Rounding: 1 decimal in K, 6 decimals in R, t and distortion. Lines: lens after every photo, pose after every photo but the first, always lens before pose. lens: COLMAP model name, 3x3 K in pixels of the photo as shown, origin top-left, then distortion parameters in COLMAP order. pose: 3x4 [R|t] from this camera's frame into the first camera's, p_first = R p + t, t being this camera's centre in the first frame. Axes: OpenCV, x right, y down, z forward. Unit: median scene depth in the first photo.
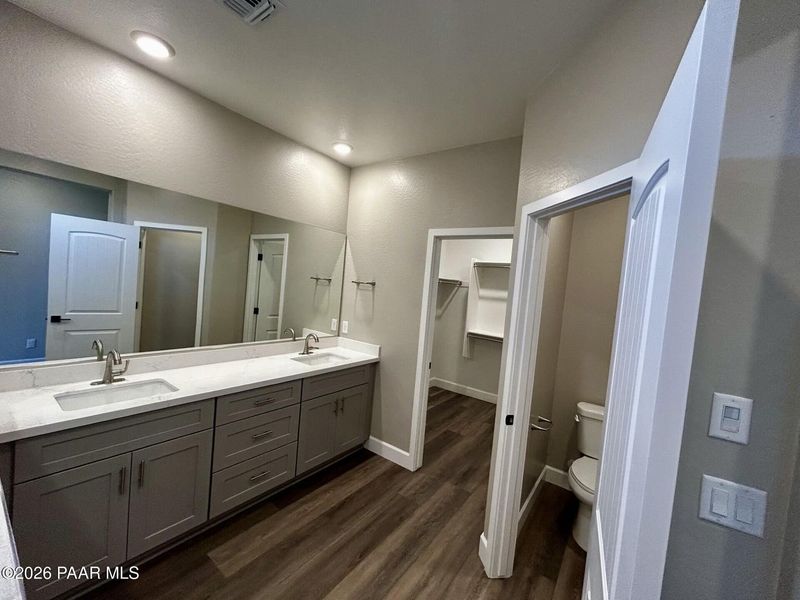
lens RADIAL K [[323.3, 0, 400.0], [0, 323.3, 300.0], [0, 0, 1]] dist [-0.000485, 0.000141]
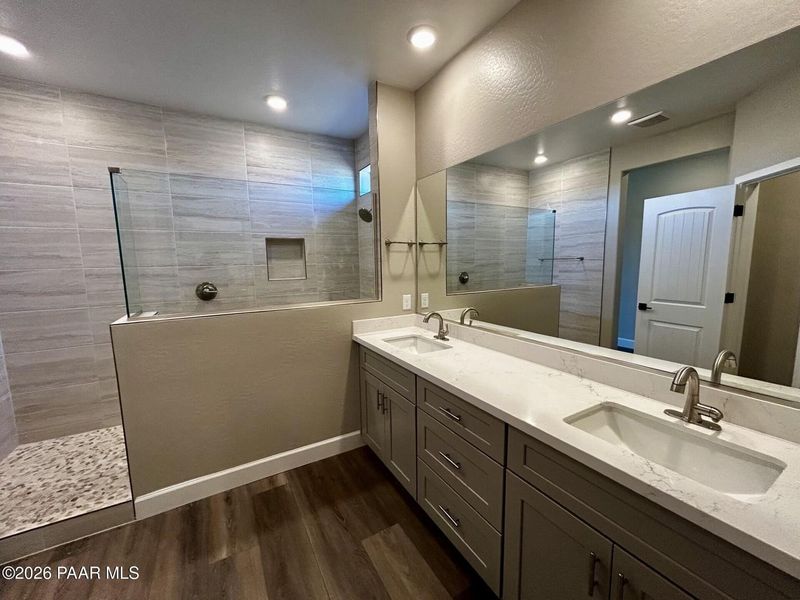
lens RADIAL K [[323.3, 0, 400.0], [0, 323.3, 300.0], [0, 0, 1]] dist [-0.000485, 0.000141]
pose [[-0.414553, 0.028355, -0.909584, 0.148851], [-0.057335, 0.996715, 0.057203, 0.024759], [0.908217, 0.075864, -0.411565, 0.723000]]
